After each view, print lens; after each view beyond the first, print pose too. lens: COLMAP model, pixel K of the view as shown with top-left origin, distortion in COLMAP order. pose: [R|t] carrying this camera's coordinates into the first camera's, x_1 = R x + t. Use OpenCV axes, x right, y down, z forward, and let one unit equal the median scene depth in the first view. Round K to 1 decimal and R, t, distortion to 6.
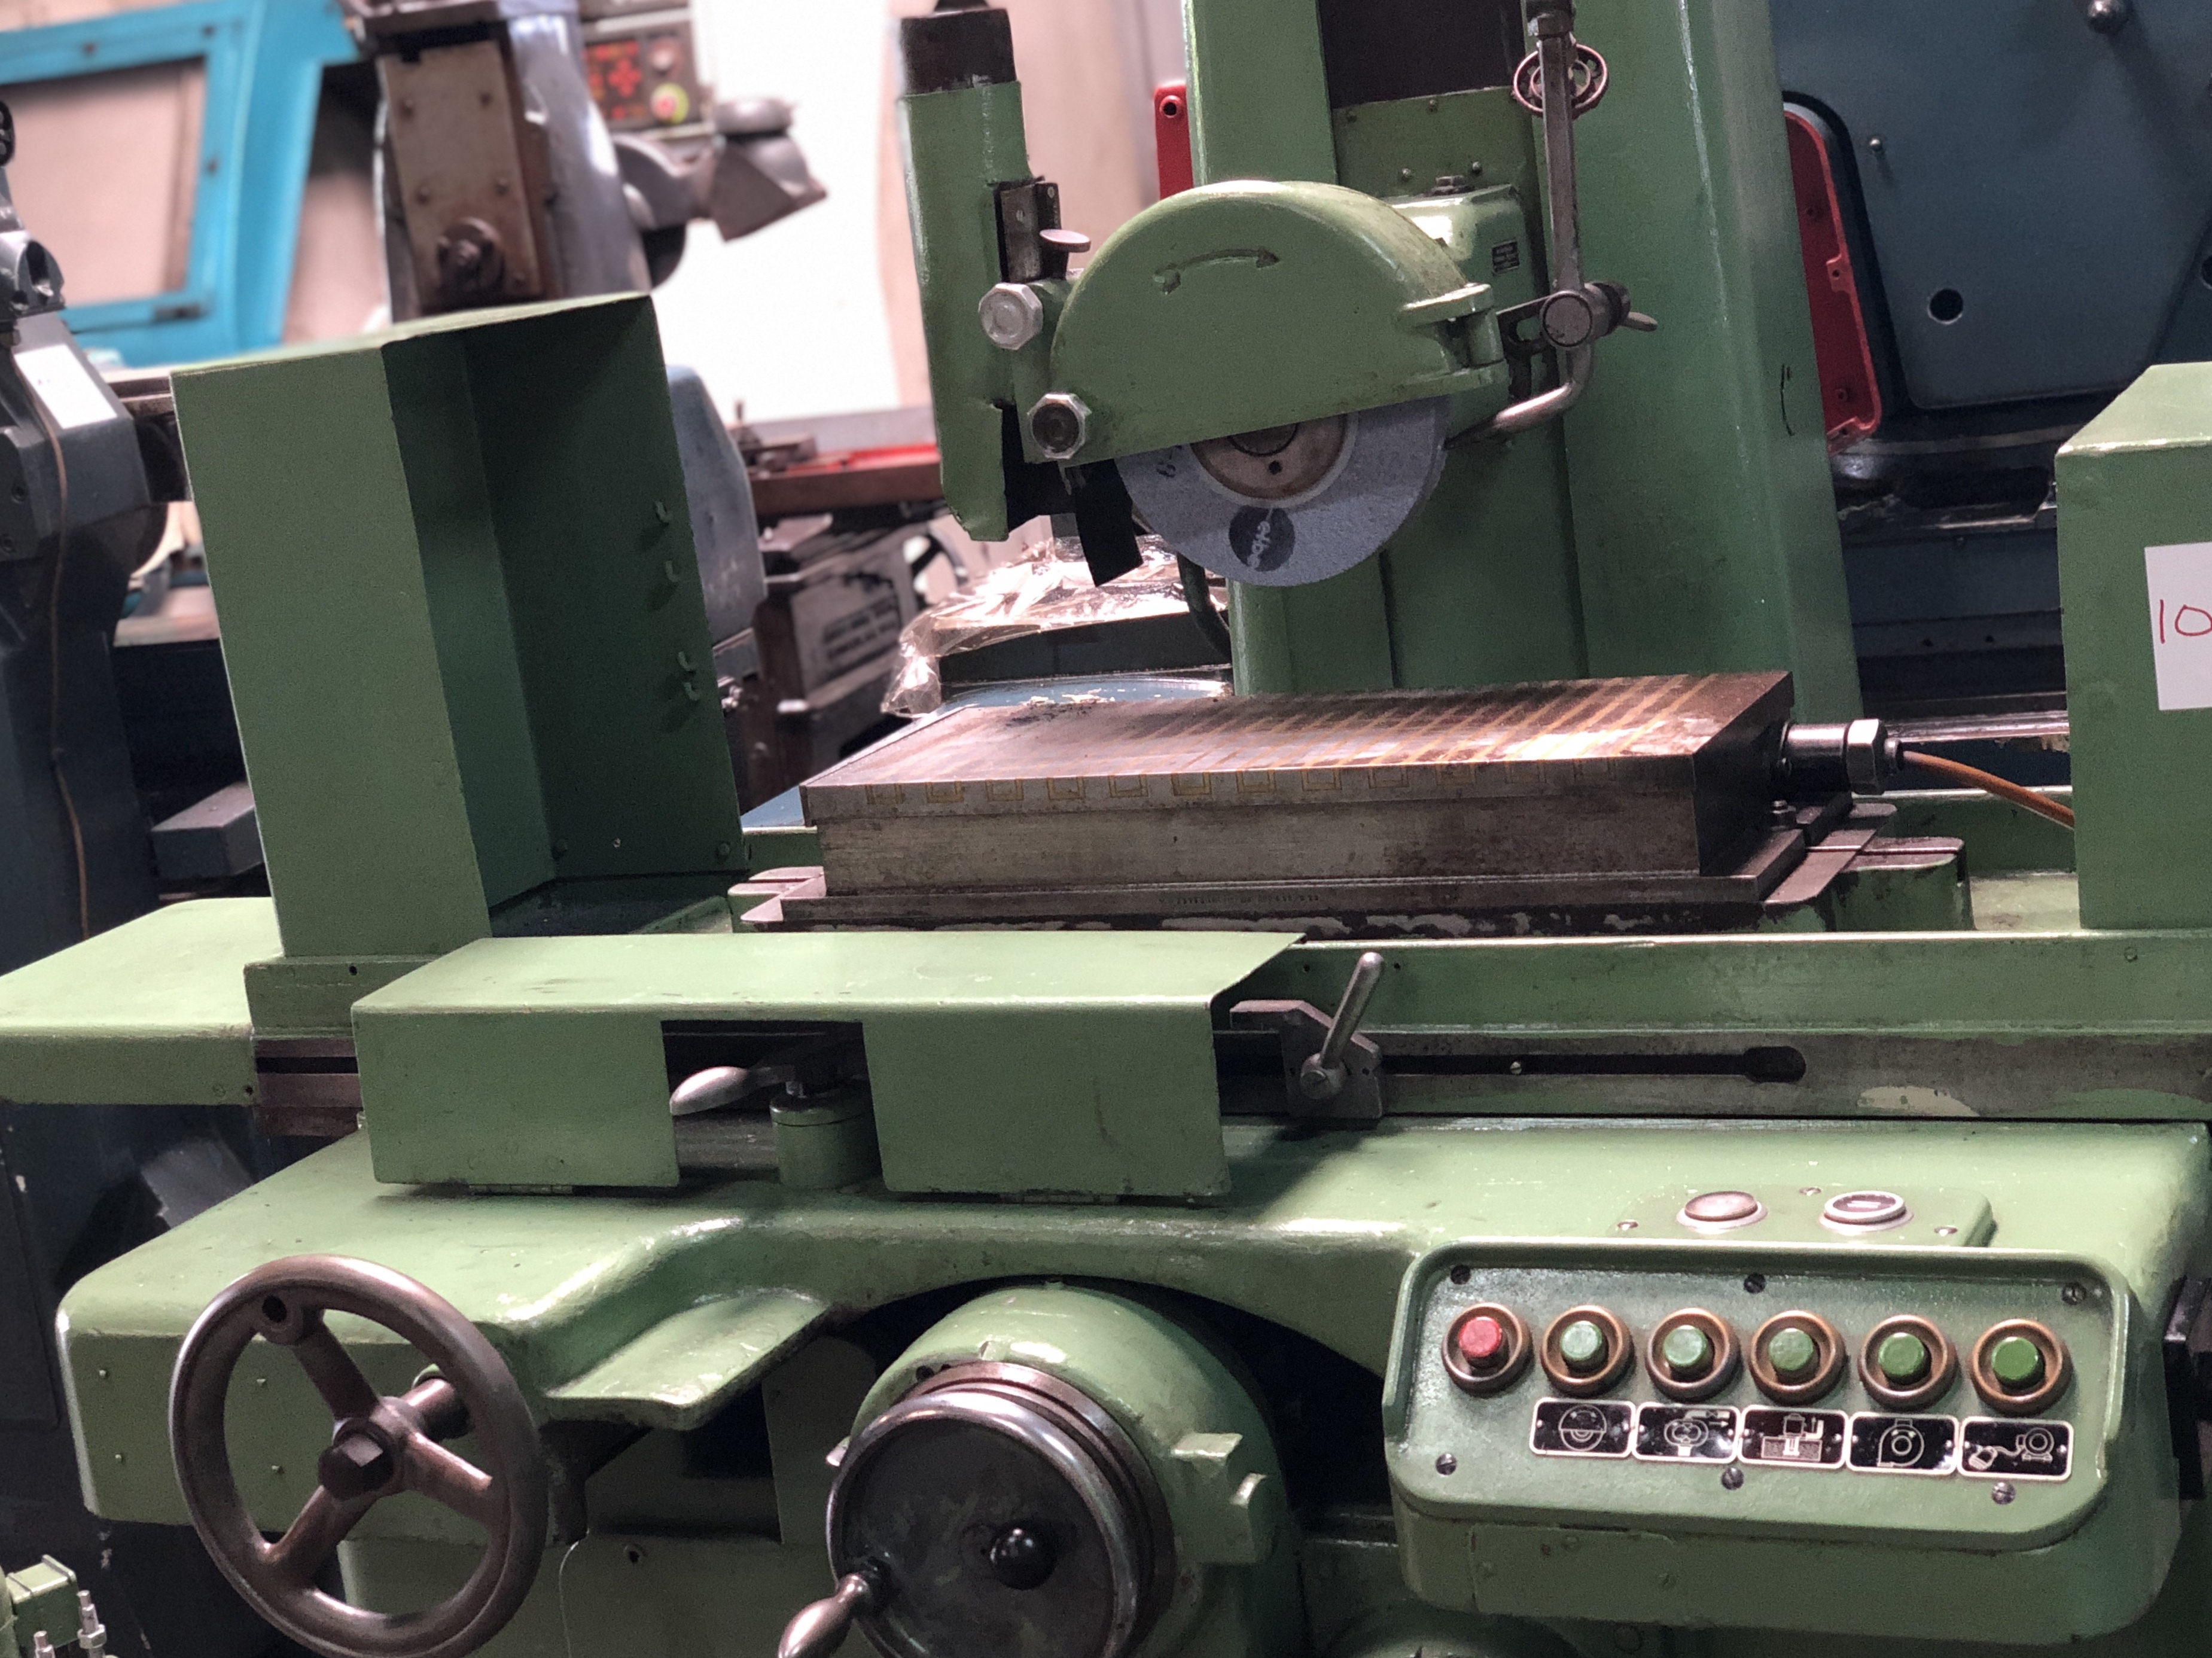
lens RADIAL K [[3437.3, 0, 1106.8], [0, 3437.3, 827.5], [0, 0, 1]] dist [0.032076, 0.000000]
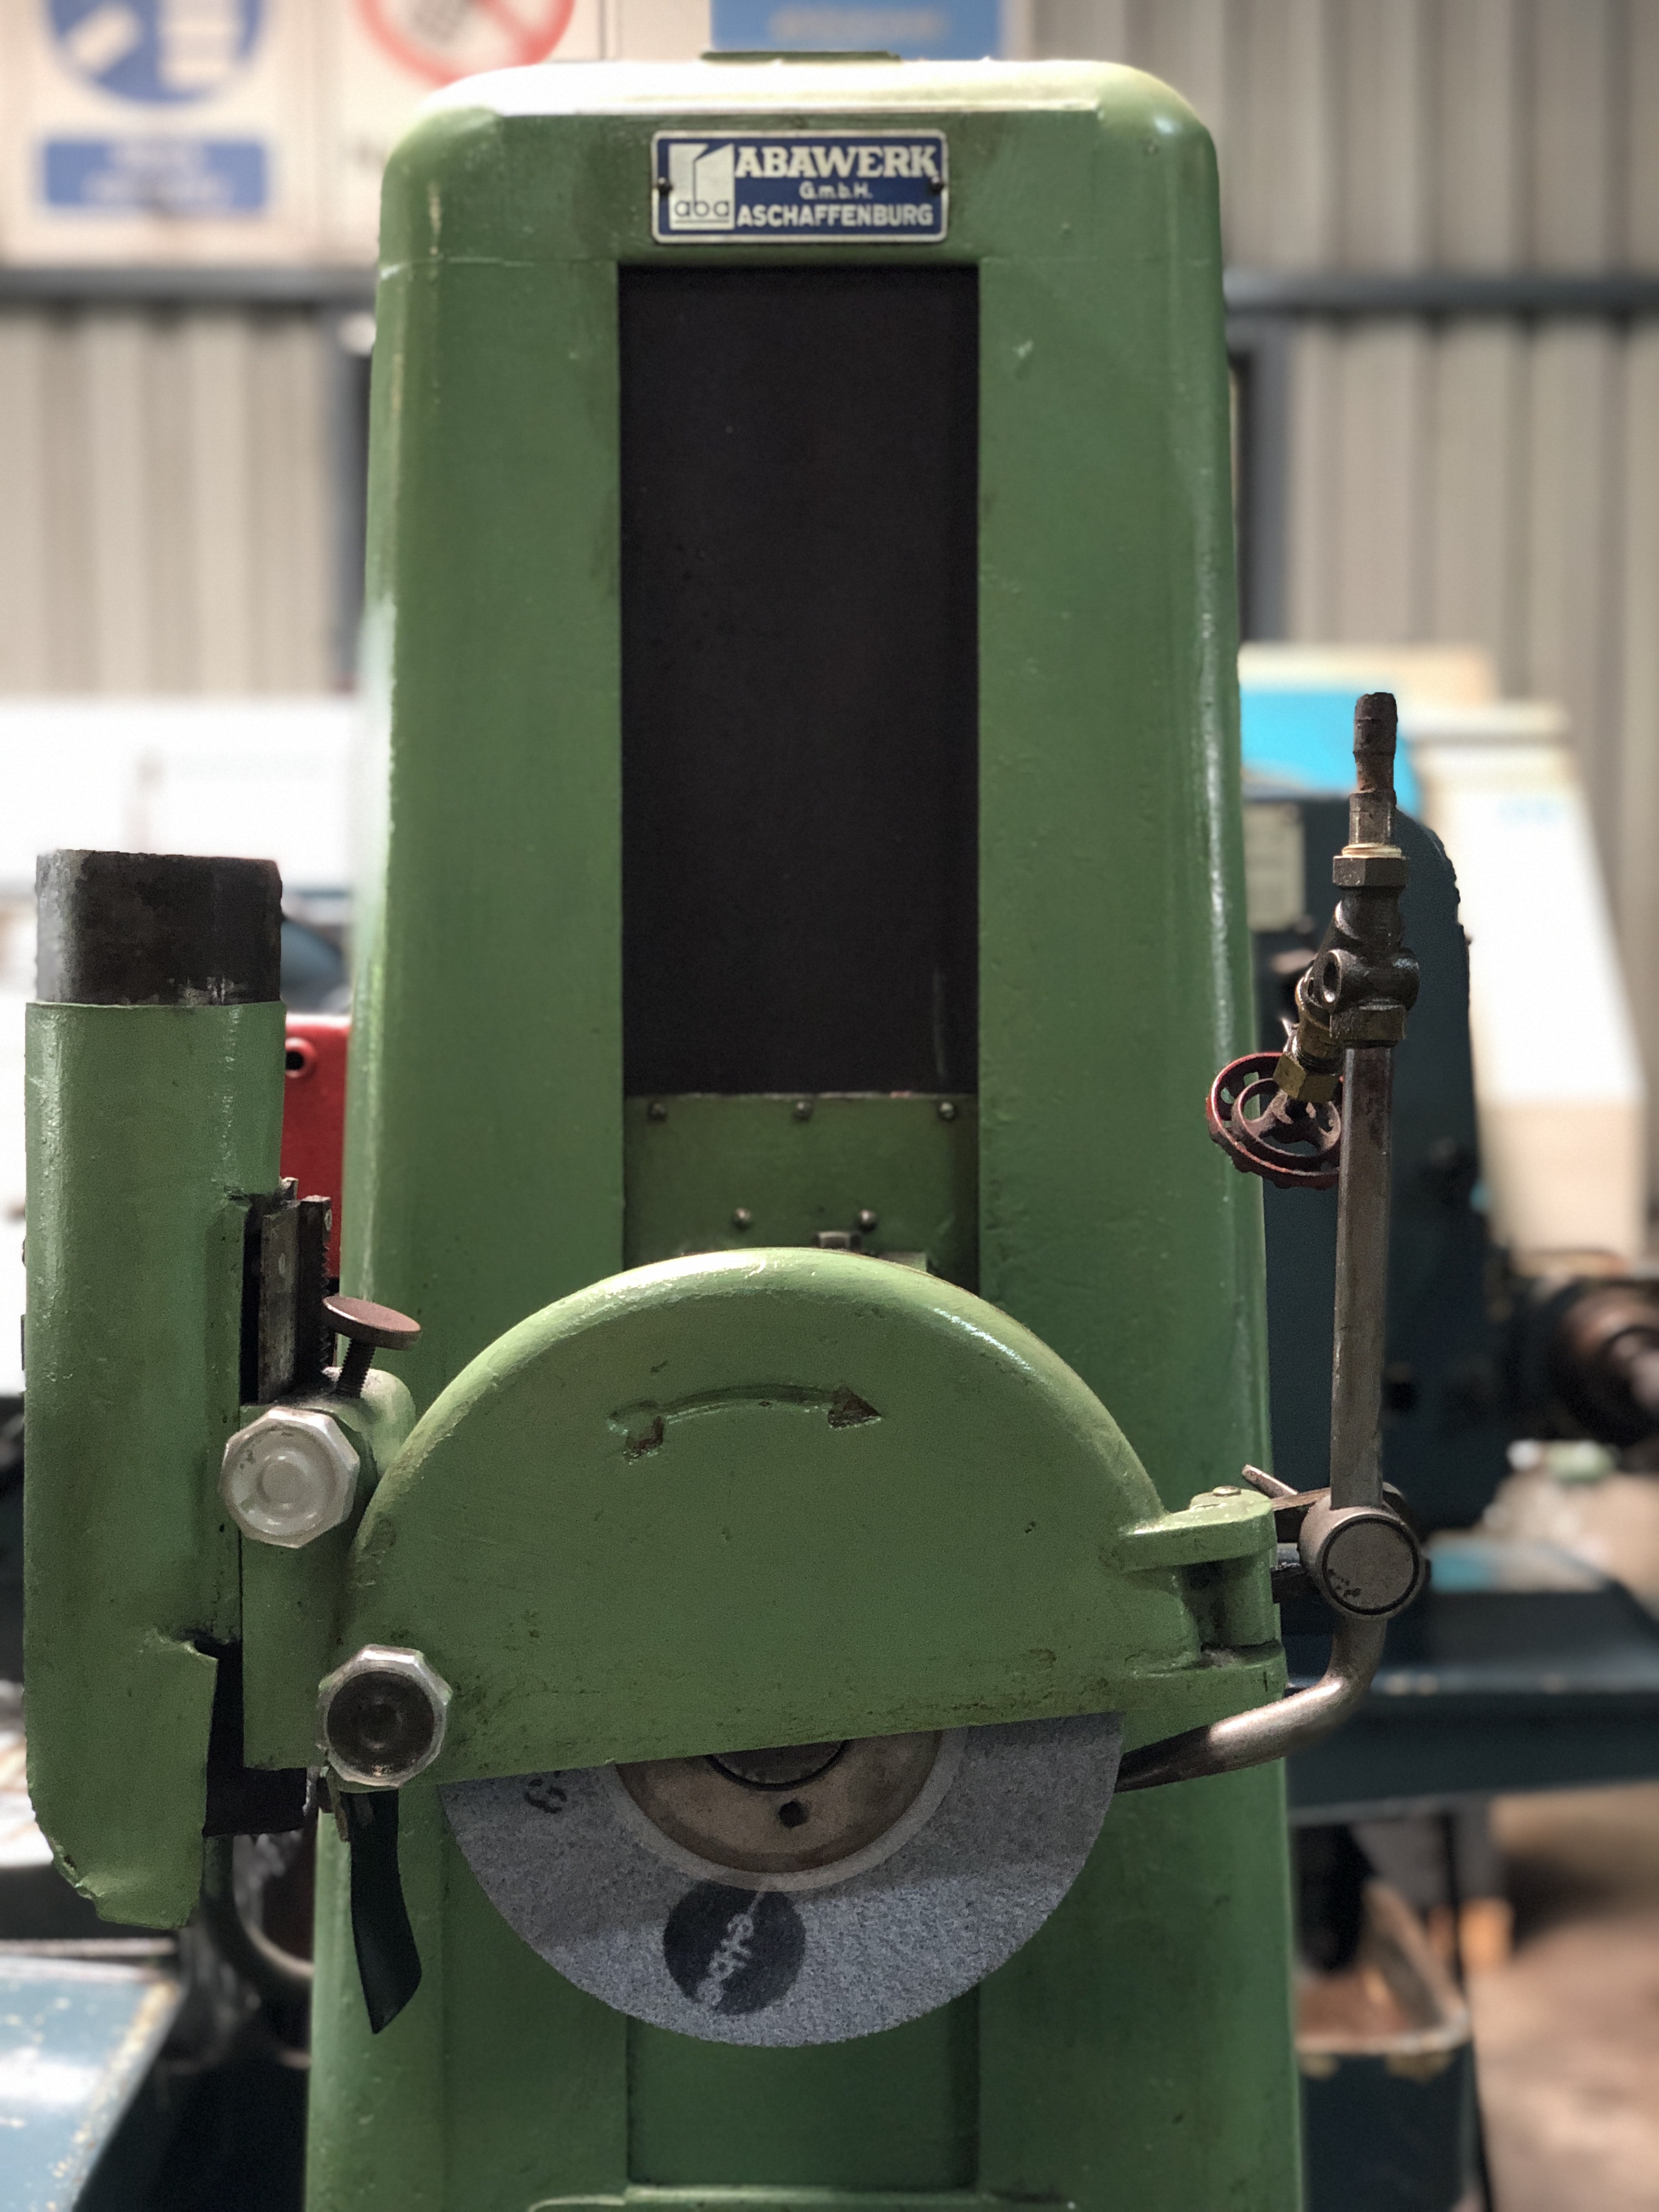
lens RADIAL K [[3437.4, 0, 835.1], [0, 3437.4, 1100.1], [0, 0, 1]] dist [0.032076, 0.000000]
pose [[0.922202, 0.102901, 0.372766, -0.141381], [-0.028381, 0.979357, -0.200134, -0.105878], [-0.385665, 0.173984, 0.906086, 0.524493]]
